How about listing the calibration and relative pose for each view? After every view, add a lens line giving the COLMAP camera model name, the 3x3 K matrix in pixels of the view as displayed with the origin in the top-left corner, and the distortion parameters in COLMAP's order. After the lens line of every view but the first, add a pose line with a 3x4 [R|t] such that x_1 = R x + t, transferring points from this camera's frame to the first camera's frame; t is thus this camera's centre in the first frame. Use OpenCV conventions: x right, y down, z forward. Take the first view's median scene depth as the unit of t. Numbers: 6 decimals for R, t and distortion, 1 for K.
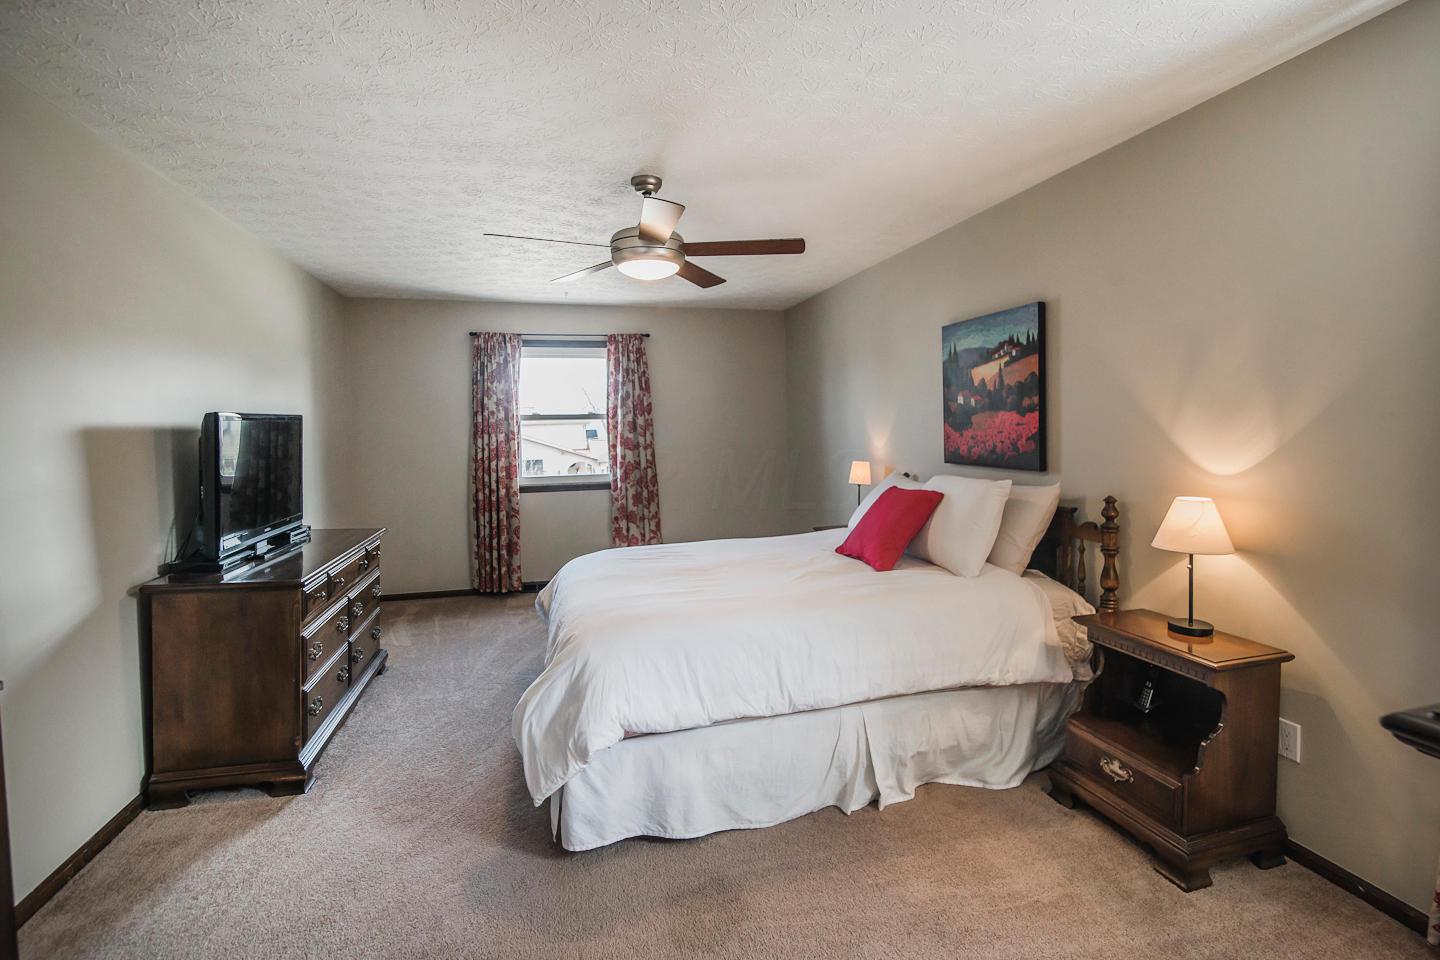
lens RADIAL K [[682.2, 0, 720.9], [0, 682.2, 453.1], [0, 0, 1]] dist [-0.013296, 0.000090]
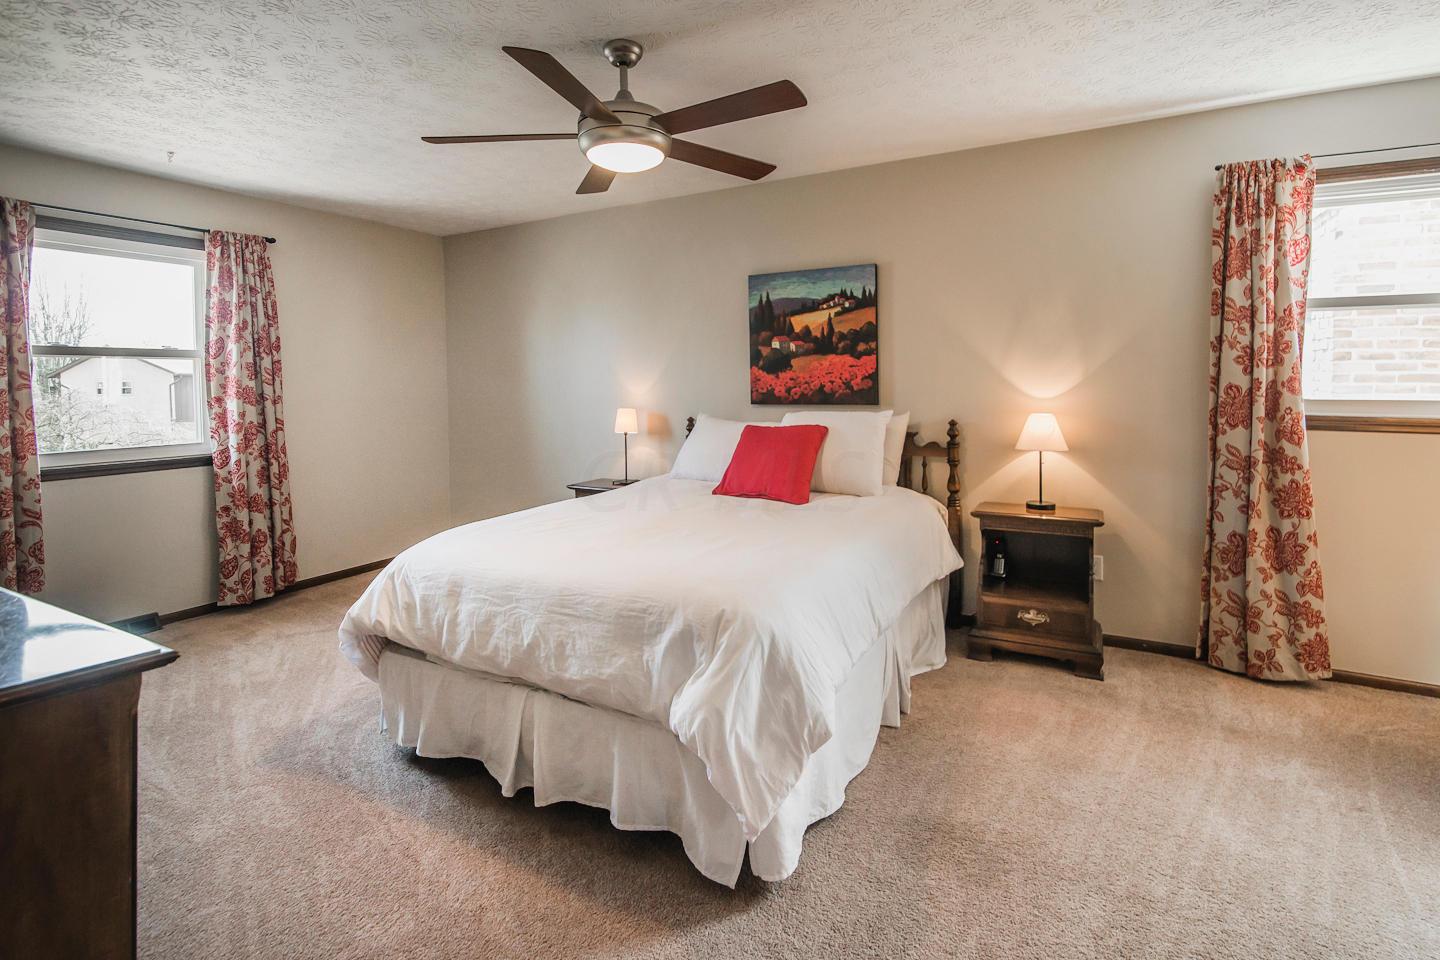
lens RADIAL K [[709.2, 0, 720.8], [0, 709.2, 401.0], [0, 0, 1]] dist [-0.008793, -0.000285]
pose [[0.685212, -0.007659, 0.728304, -0.548112], [0.029240, 0.999428, -0.017000, 0.028772], [-0.727757, 0.032944, 0.685043, 0.302978]]
